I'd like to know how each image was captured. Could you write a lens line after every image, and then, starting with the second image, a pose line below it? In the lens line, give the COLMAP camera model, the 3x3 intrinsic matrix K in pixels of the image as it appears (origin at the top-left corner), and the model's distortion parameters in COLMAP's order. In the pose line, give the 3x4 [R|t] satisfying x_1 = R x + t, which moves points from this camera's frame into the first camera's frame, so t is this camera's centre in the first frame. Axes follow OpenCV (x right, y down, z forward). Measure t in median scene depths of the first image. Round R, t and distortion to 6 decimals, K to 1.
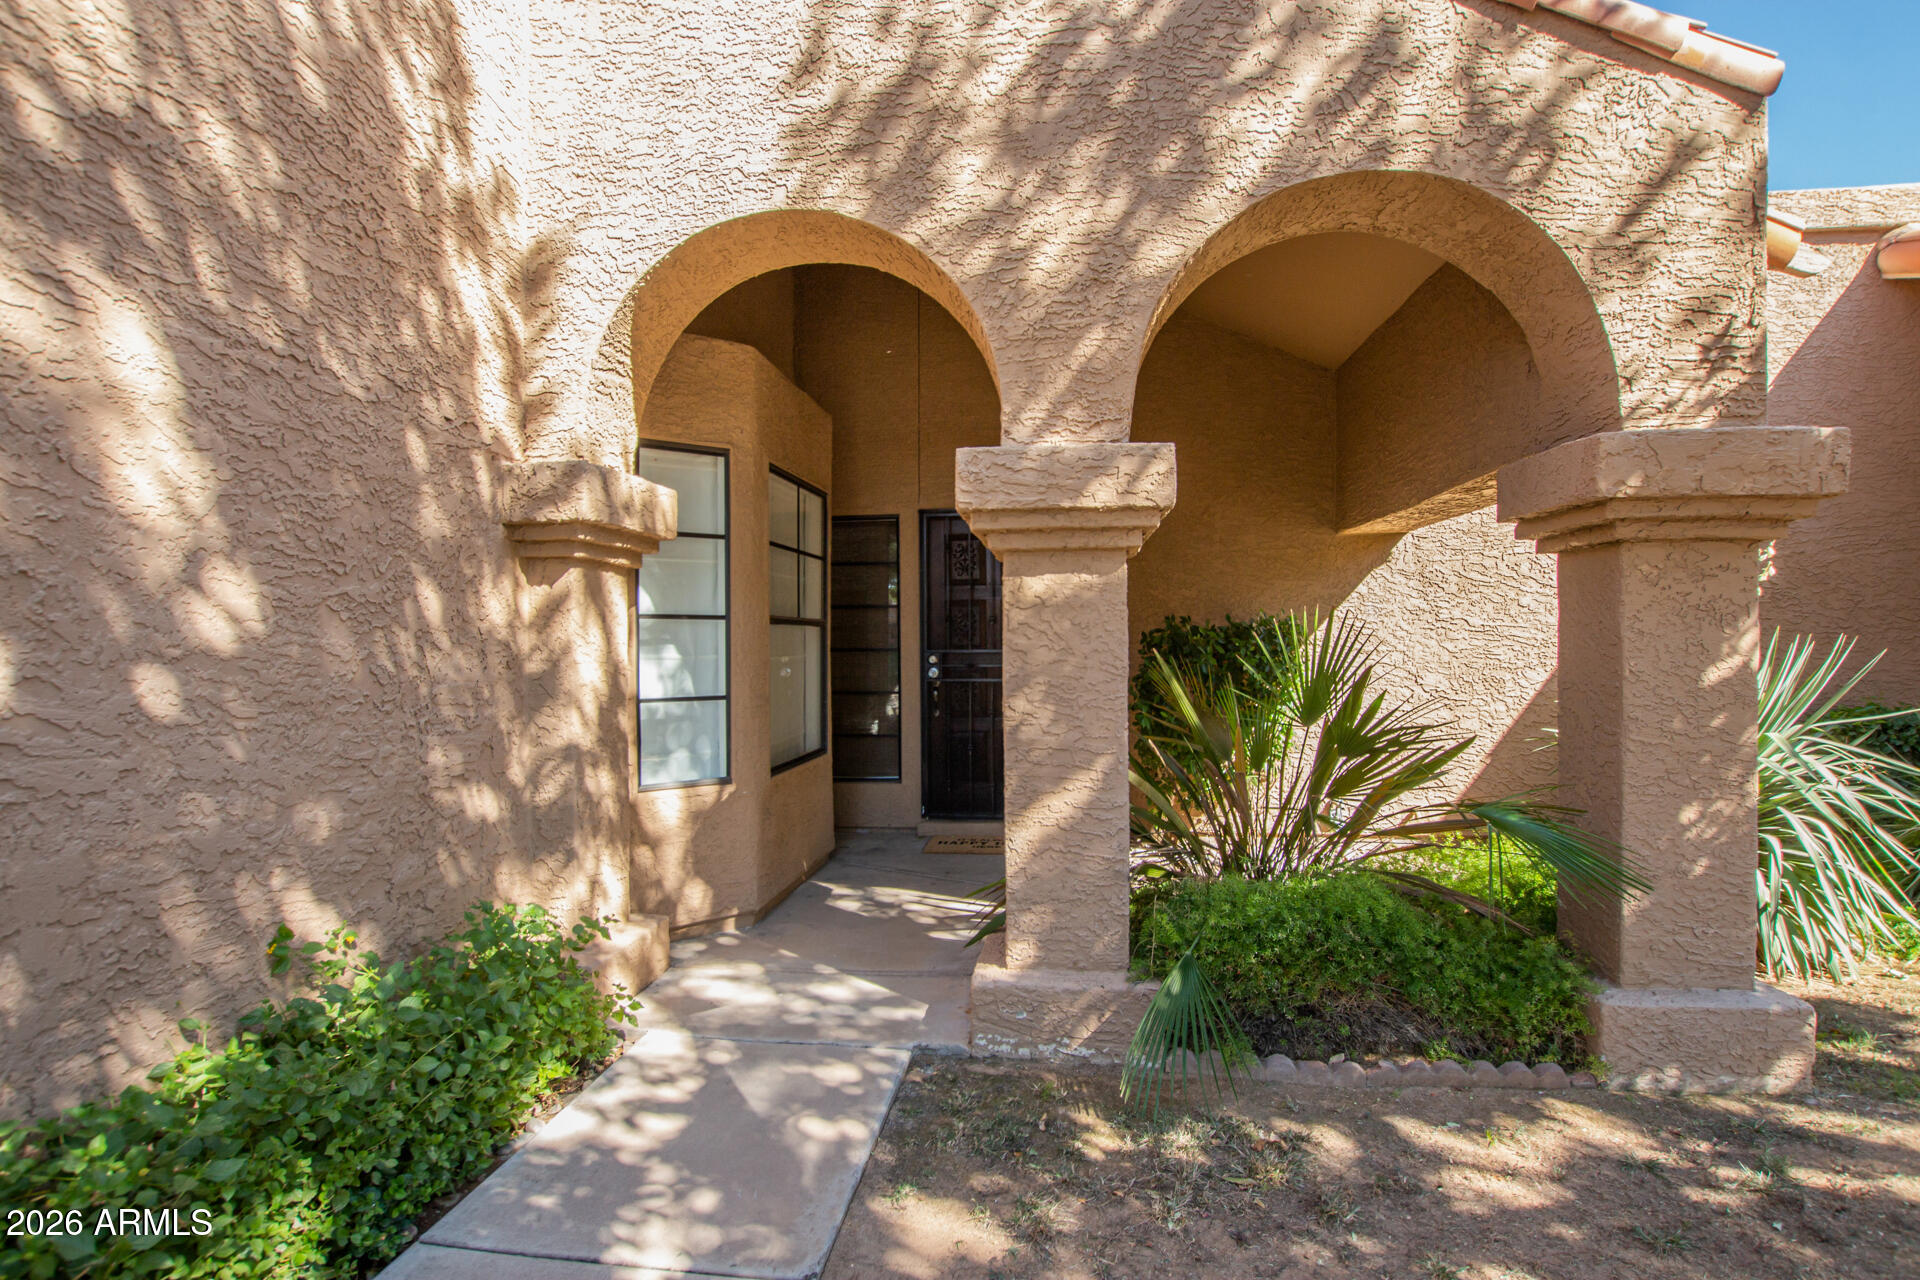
lens RADIAL K [[912.3, 0, 957.5], [0, 912.3, 643.2], [0, 0, 1]] dist [-0.022592, -0.000148]
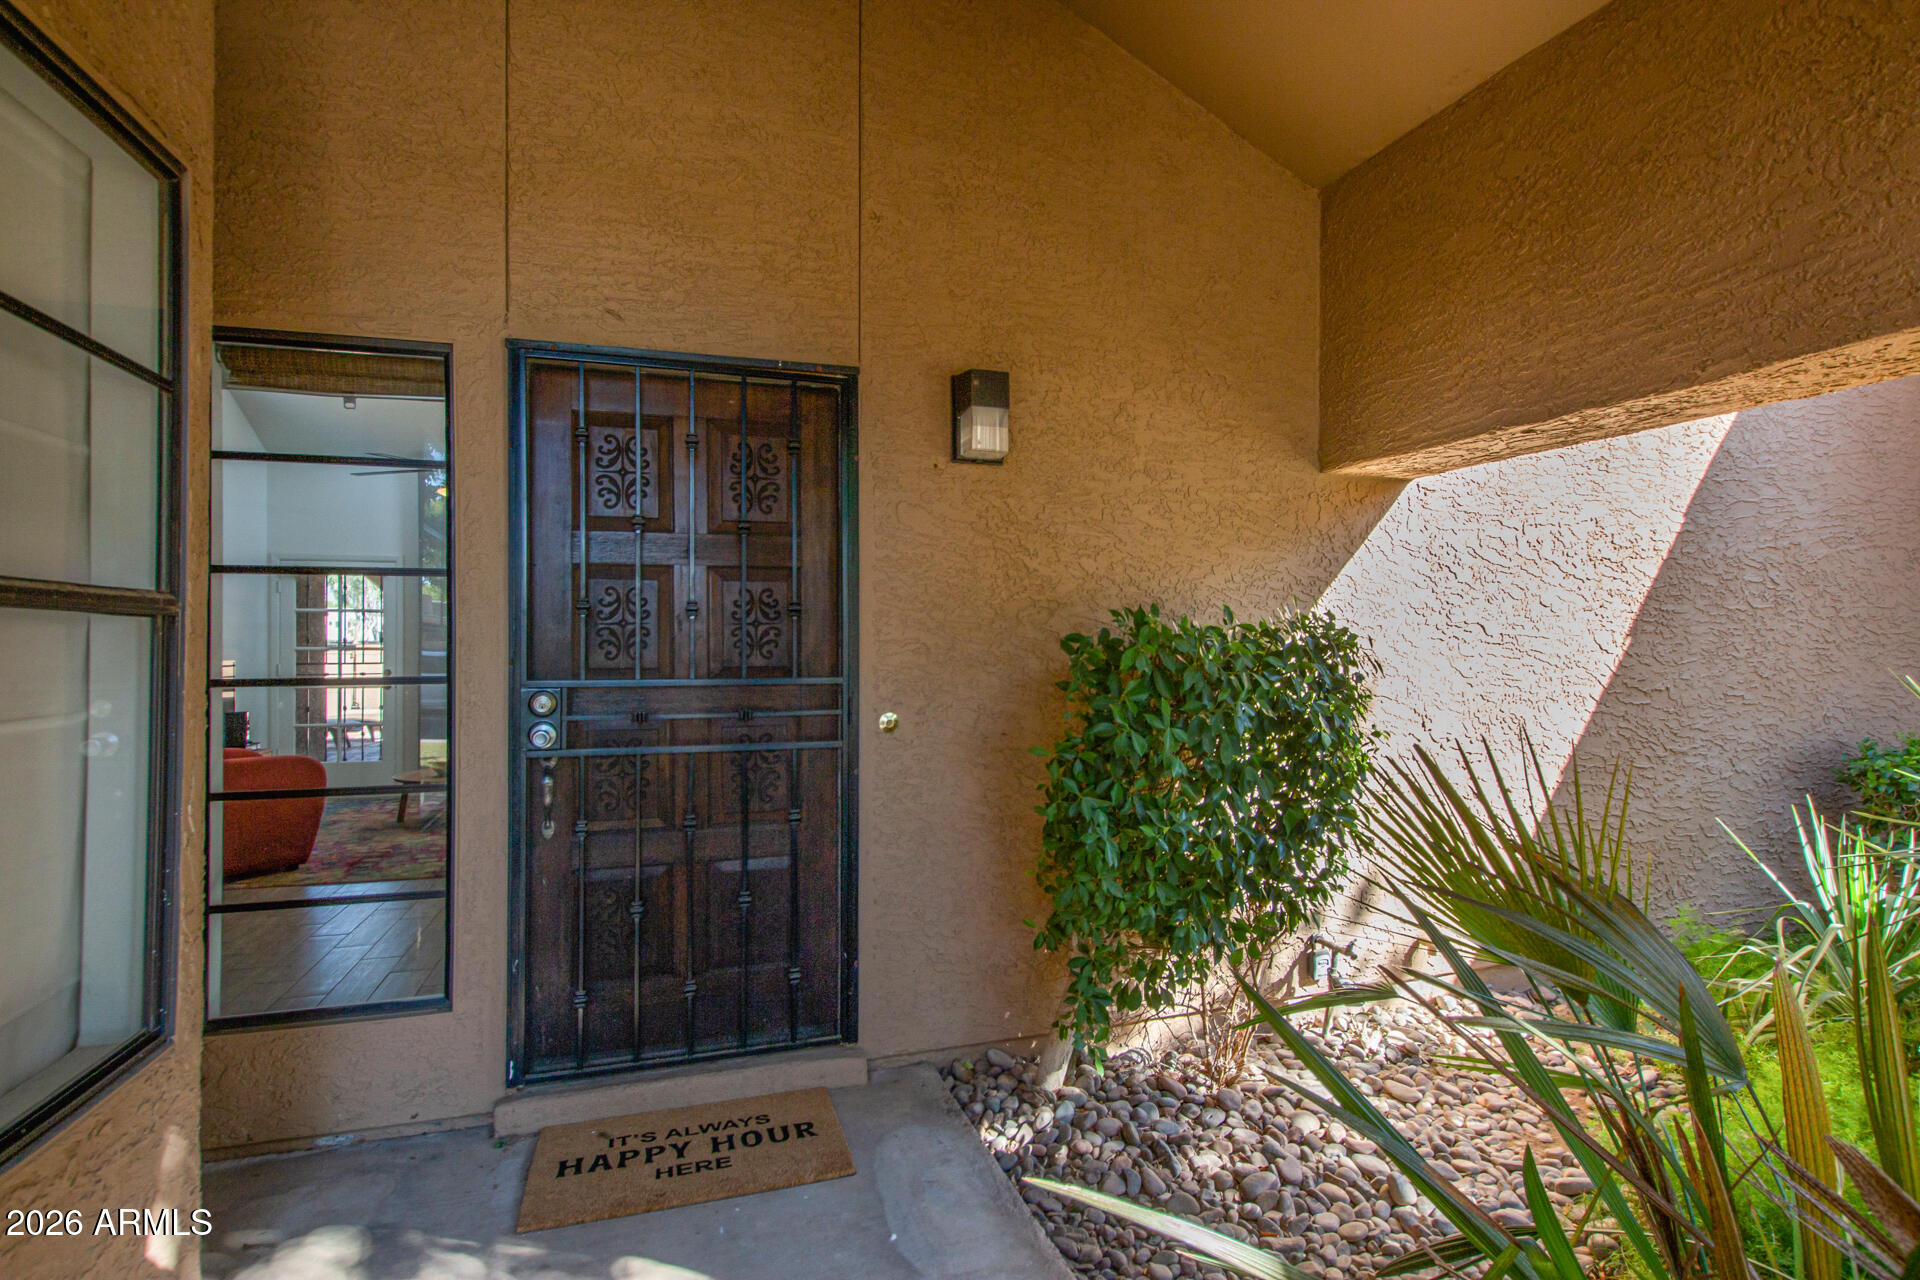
lens RADIAL K [[912.3, 0, 957.5], [0, 912.3, 643.2], [0, 0, 1]] dist [-0.022592, -0.000148]
pose [[0.894701, 0.007815, 0.446598, -0.044887], [-0.002421, 0.999917, -0.012647, -0.004425], [-0.446660, 0.010234, 0.894645, 0.597074]]
